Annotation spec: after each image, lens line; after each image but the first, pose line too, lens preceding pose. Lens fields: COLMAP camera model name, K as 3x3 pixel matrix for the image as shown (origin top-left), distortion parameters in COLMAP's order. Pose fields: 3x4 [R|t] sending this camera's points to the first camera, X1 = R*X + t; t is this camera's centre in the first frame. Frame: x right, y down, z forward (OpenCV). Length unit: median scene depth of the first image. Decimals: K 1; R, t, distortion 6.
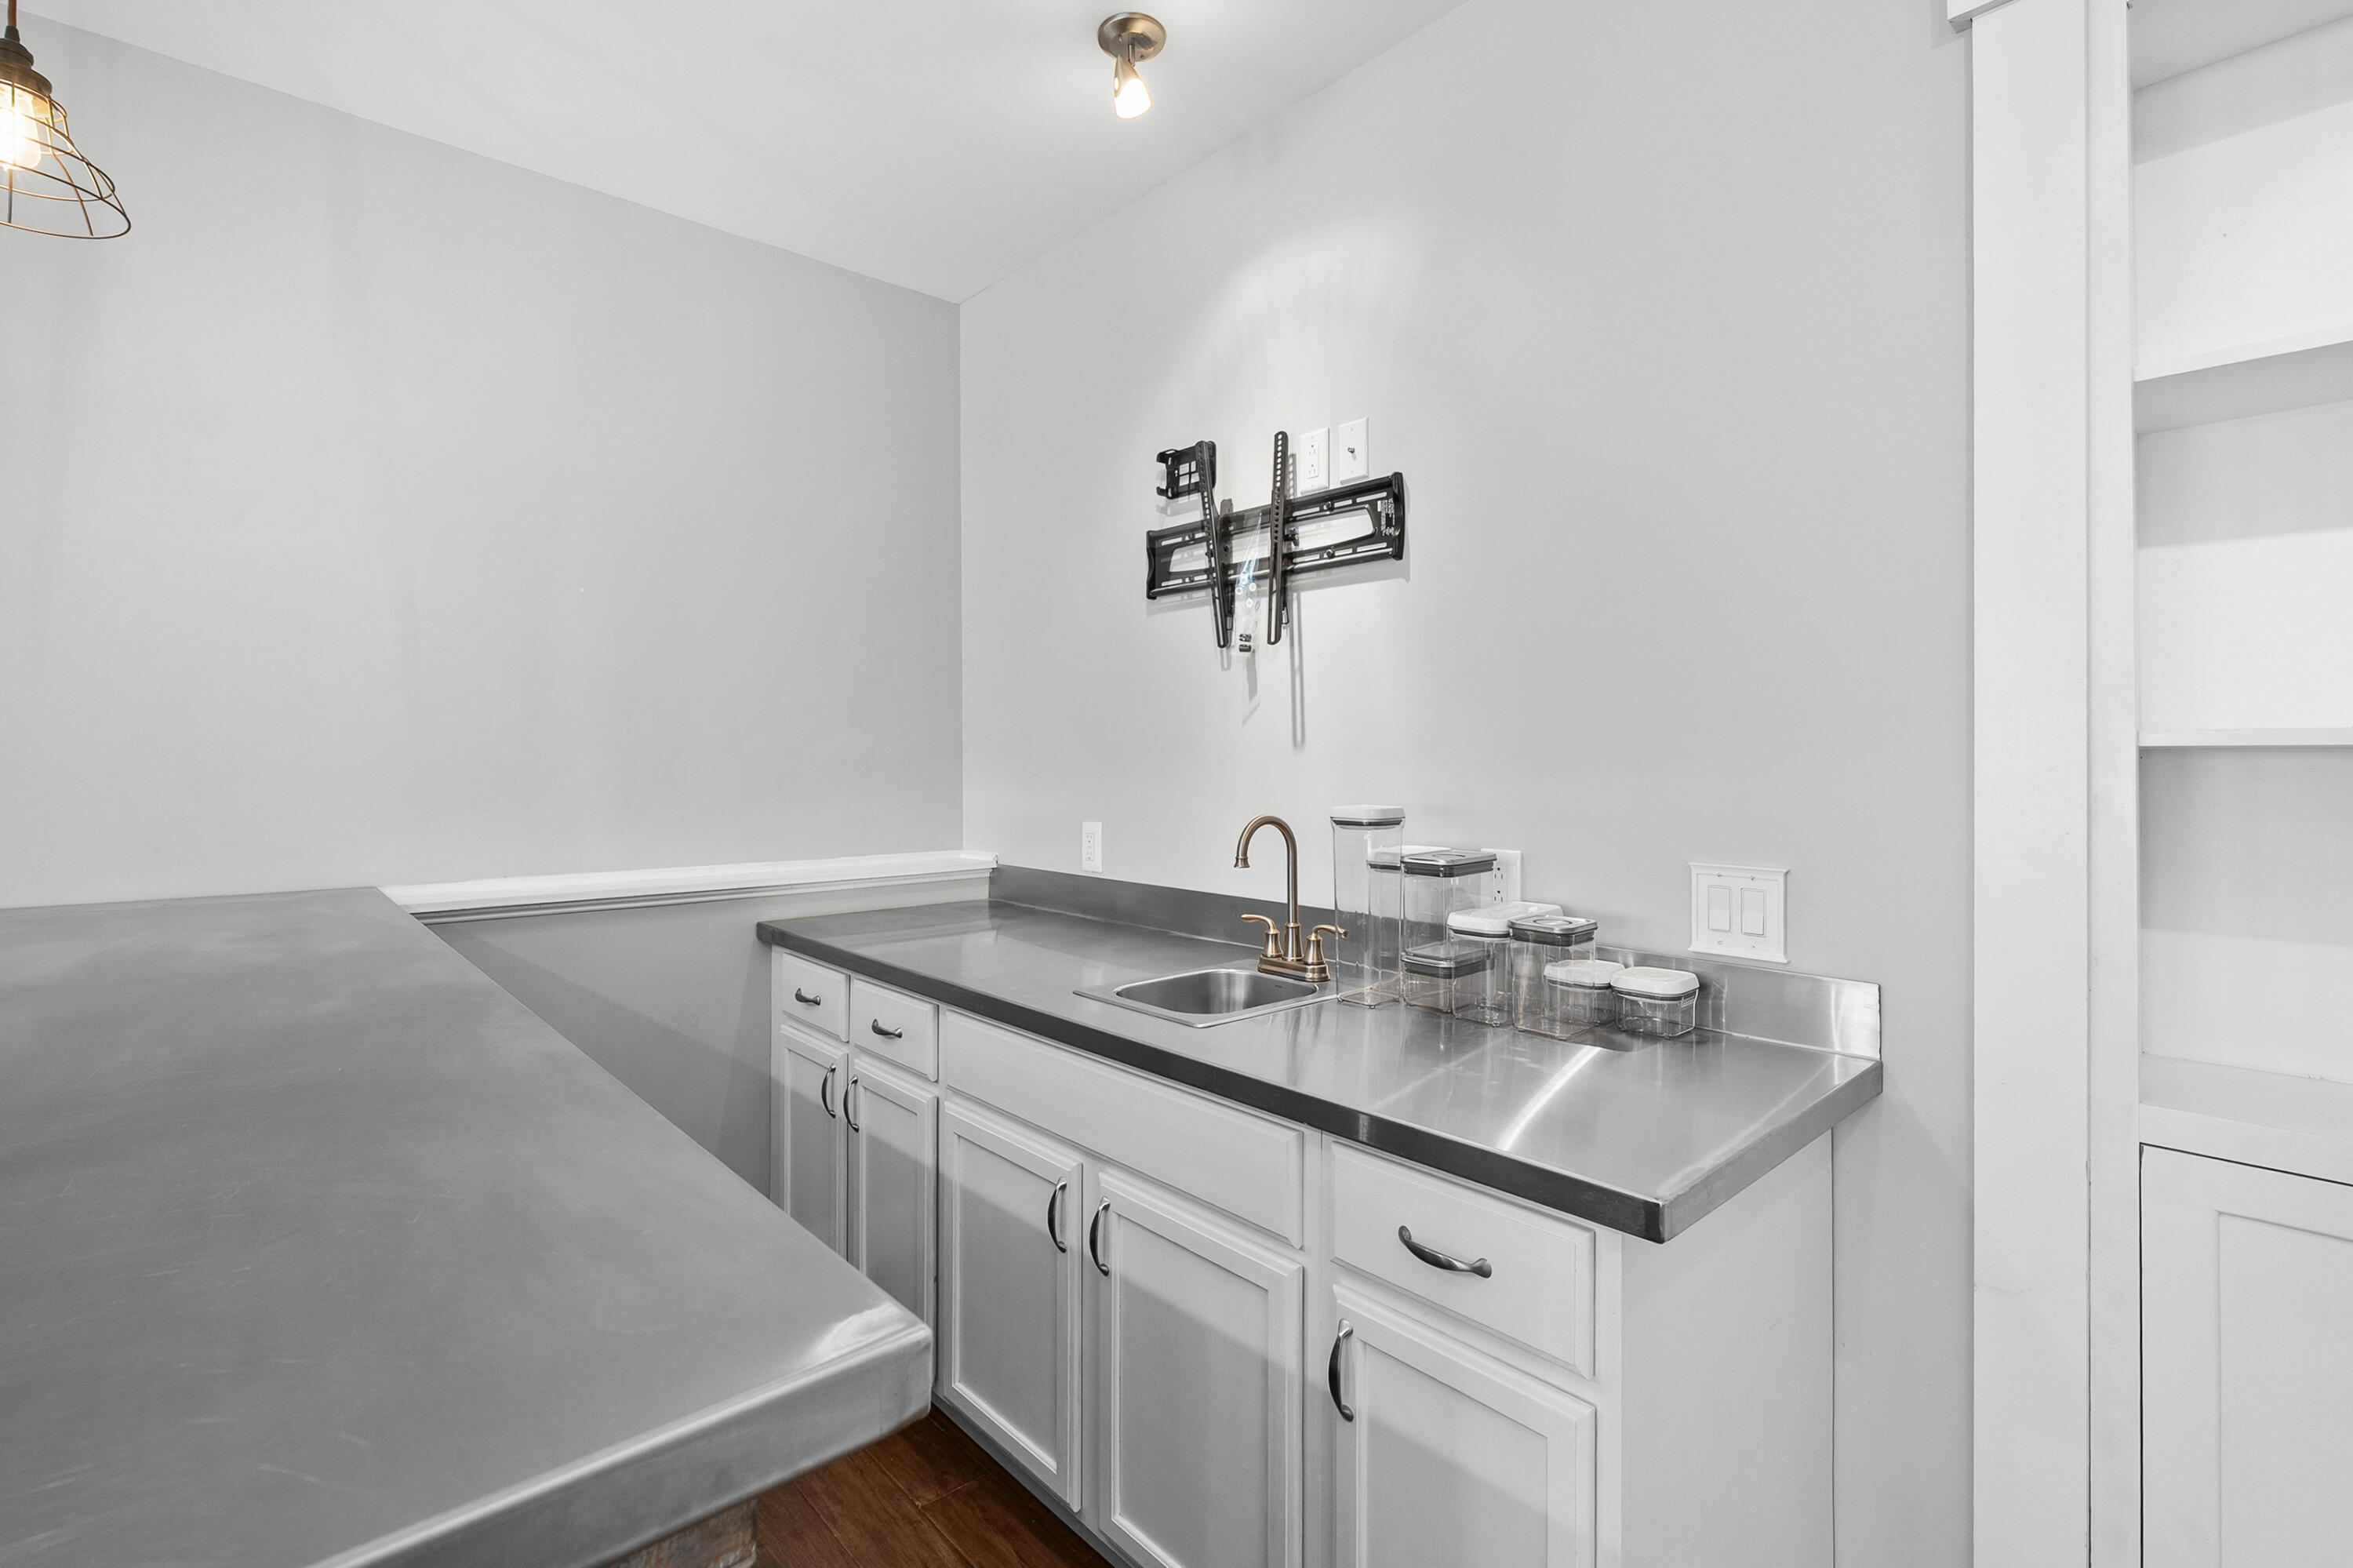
lens RADIAL K [[1081.2, 0, 1183.3], [0, 1081.2, 739.3], [0, 0, 1]] dist [-0.004130, -0.000204]
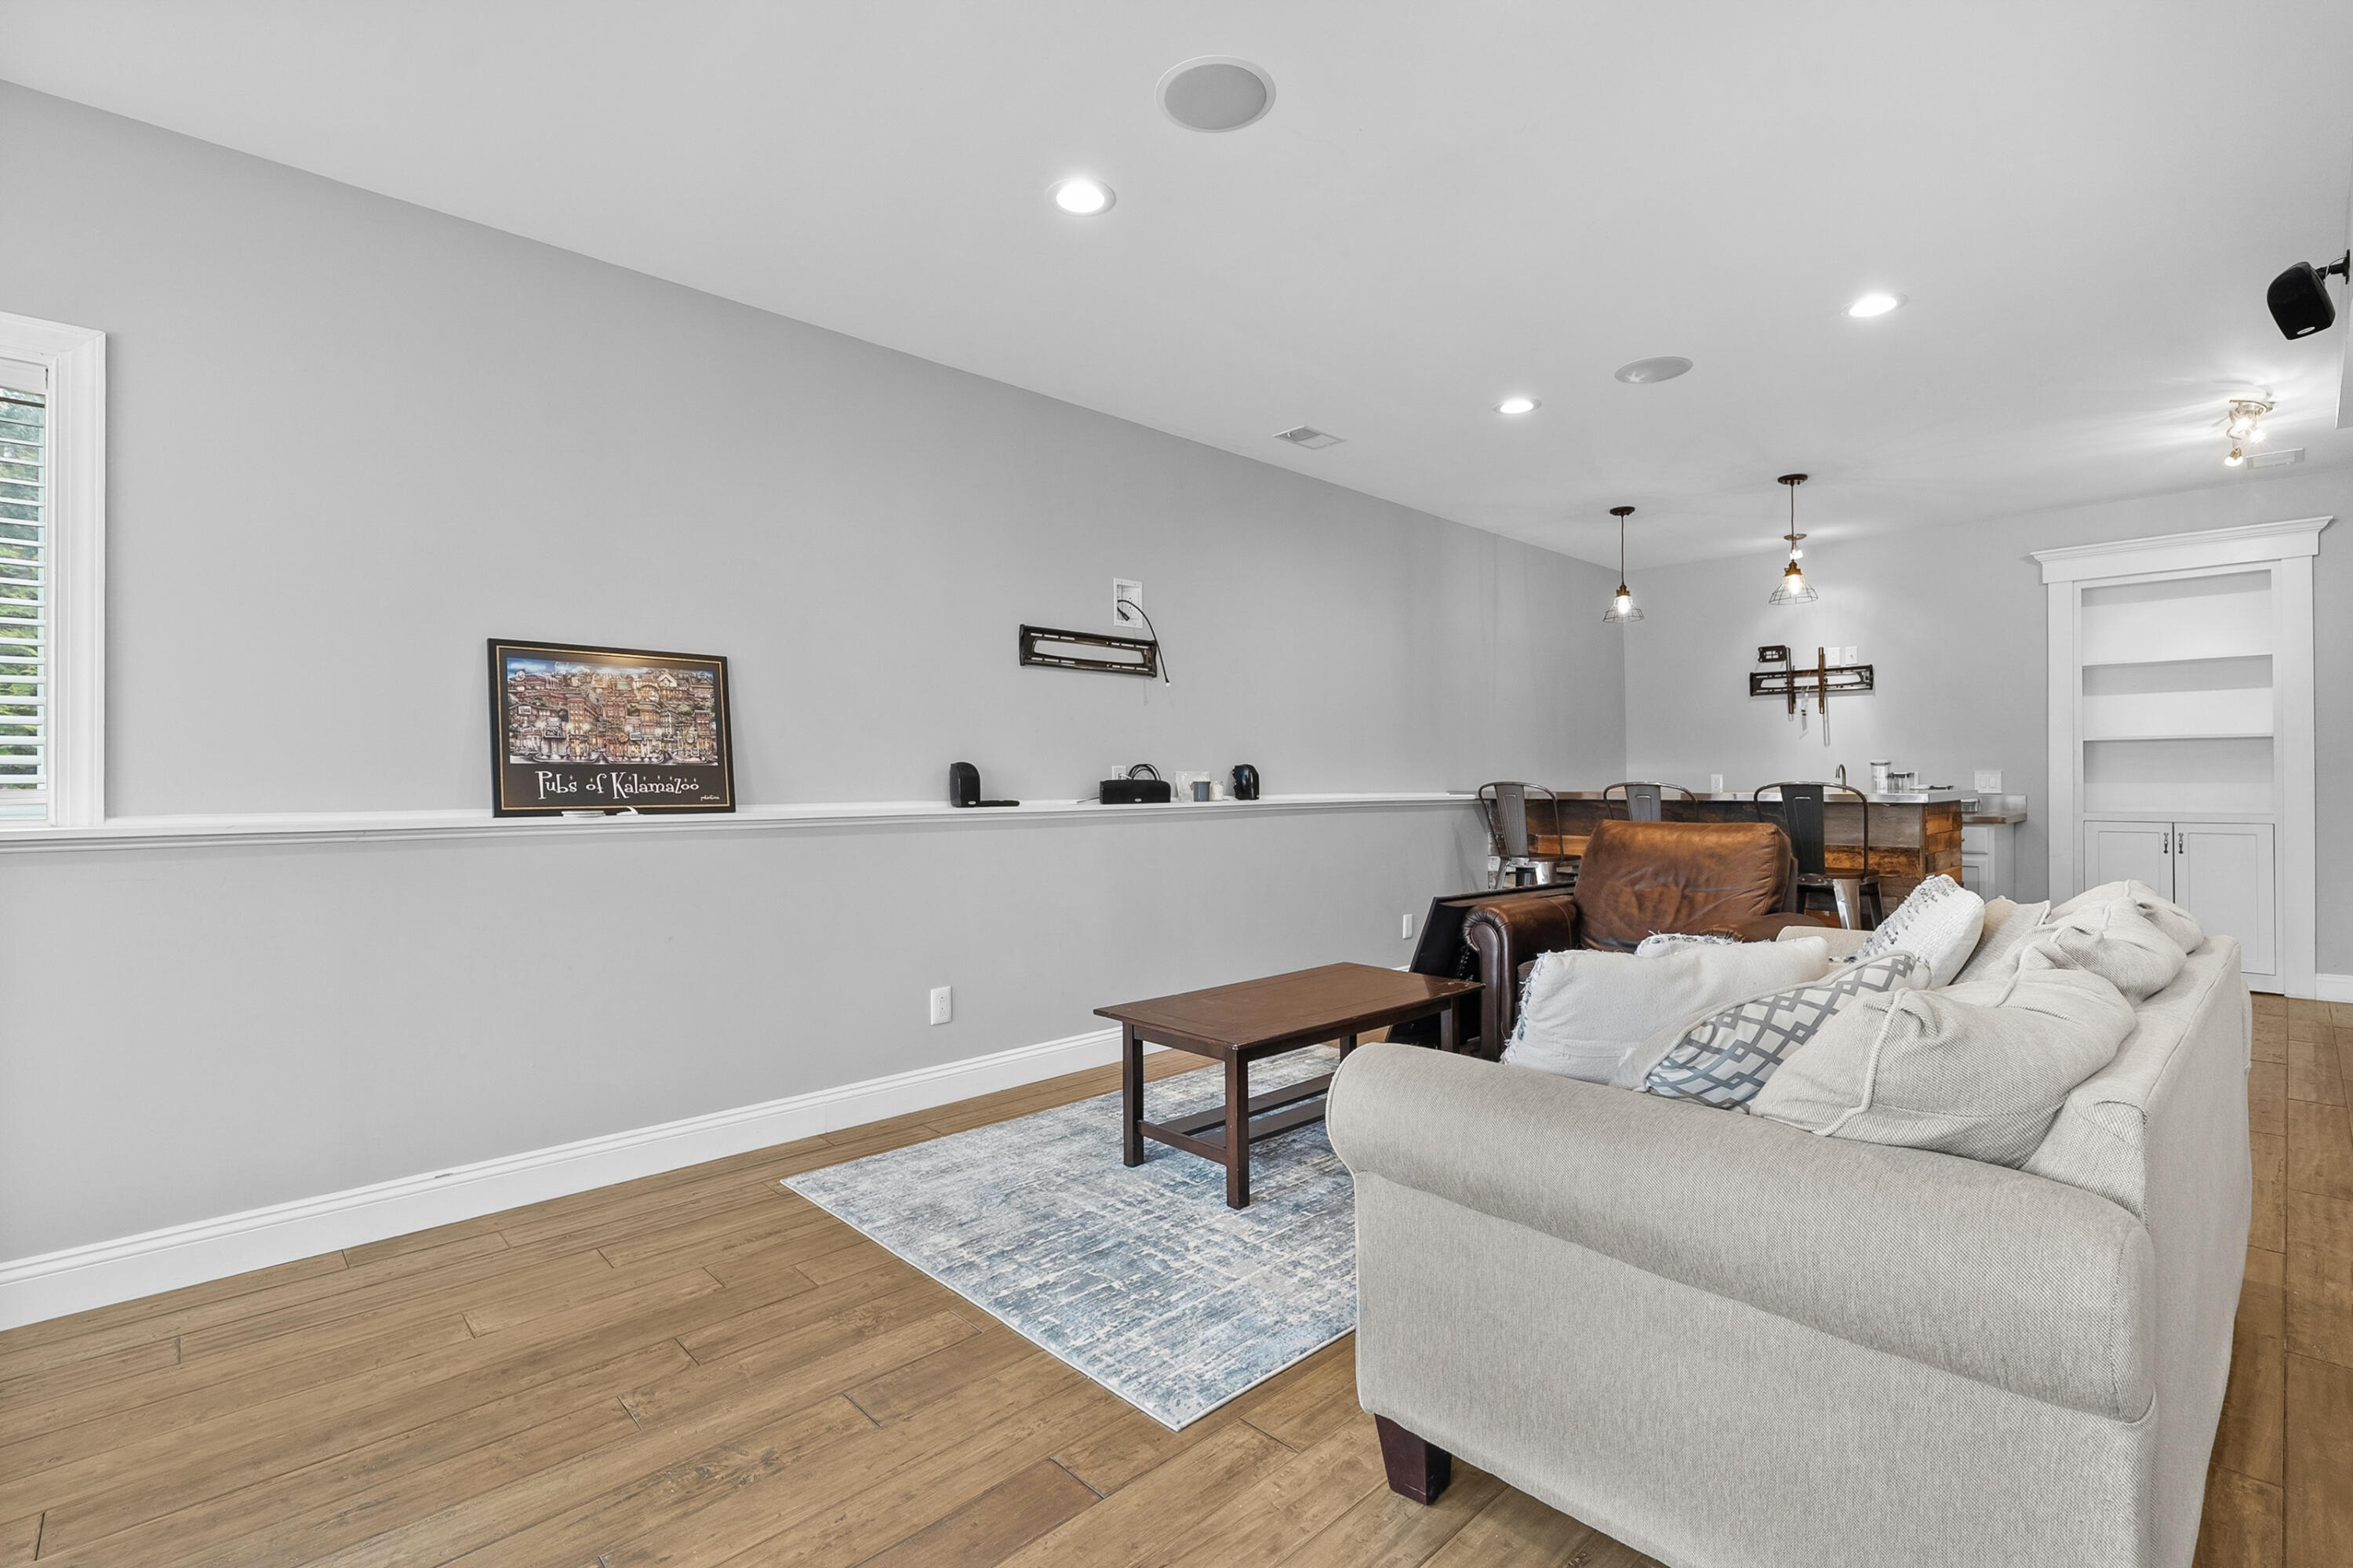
lens RADIAL K [[1073.1, 0, 1179.1], [0, 1073.1, 766.3], [0, 0, 1]] dist [-0.004130, 0.000197]
pose [[0.999318, -0.001732, 0.036895, -1.988586], [0.001712, 0.999998, 0.000571, 0.065822], [-0.036896, -0.000507, 0.999319, -2.169004]]
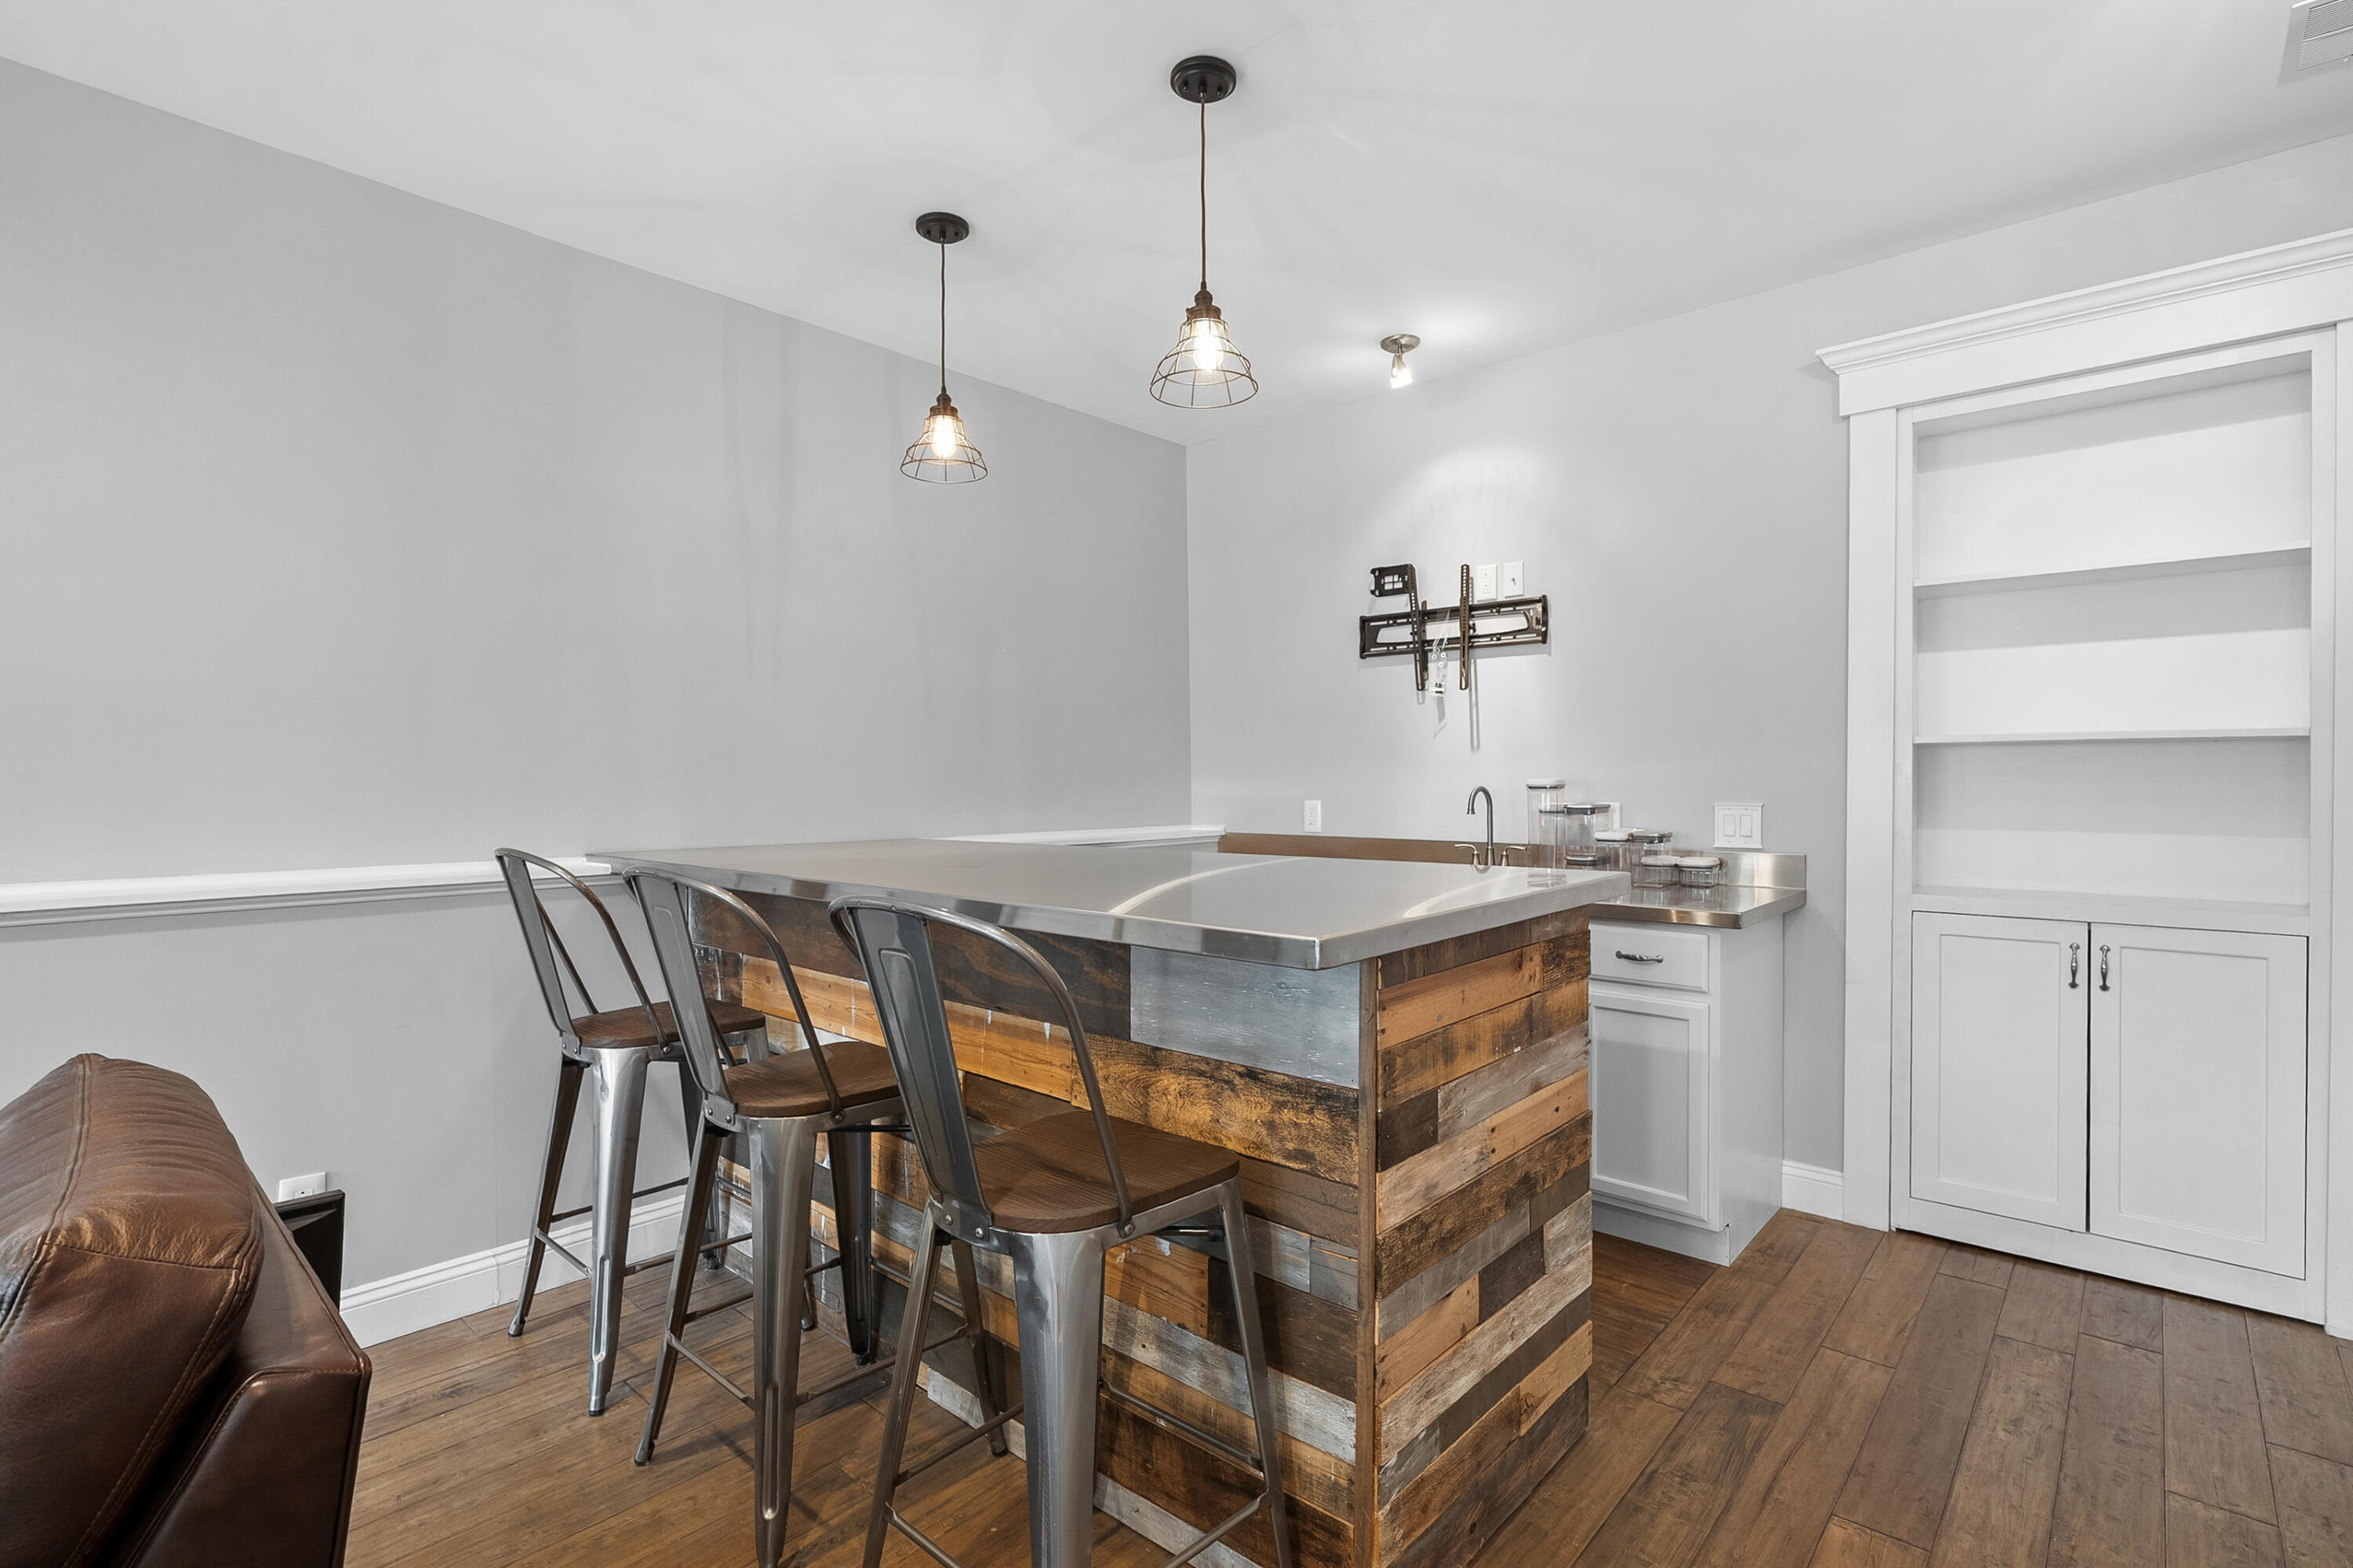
lens RADIAL K [[1100.9, 0, 1193.1], [0, 1100.9, 782.1], [0, 0, 1]] dist [-0.000197, 0.000546]
pose [[0.992890, -0.004372, 0.118955, -0.560116], [0.001866, 0.999774, 0.021171, 0.021469], [-0.119021, -0.020799, 0.992674, -0.699438]]
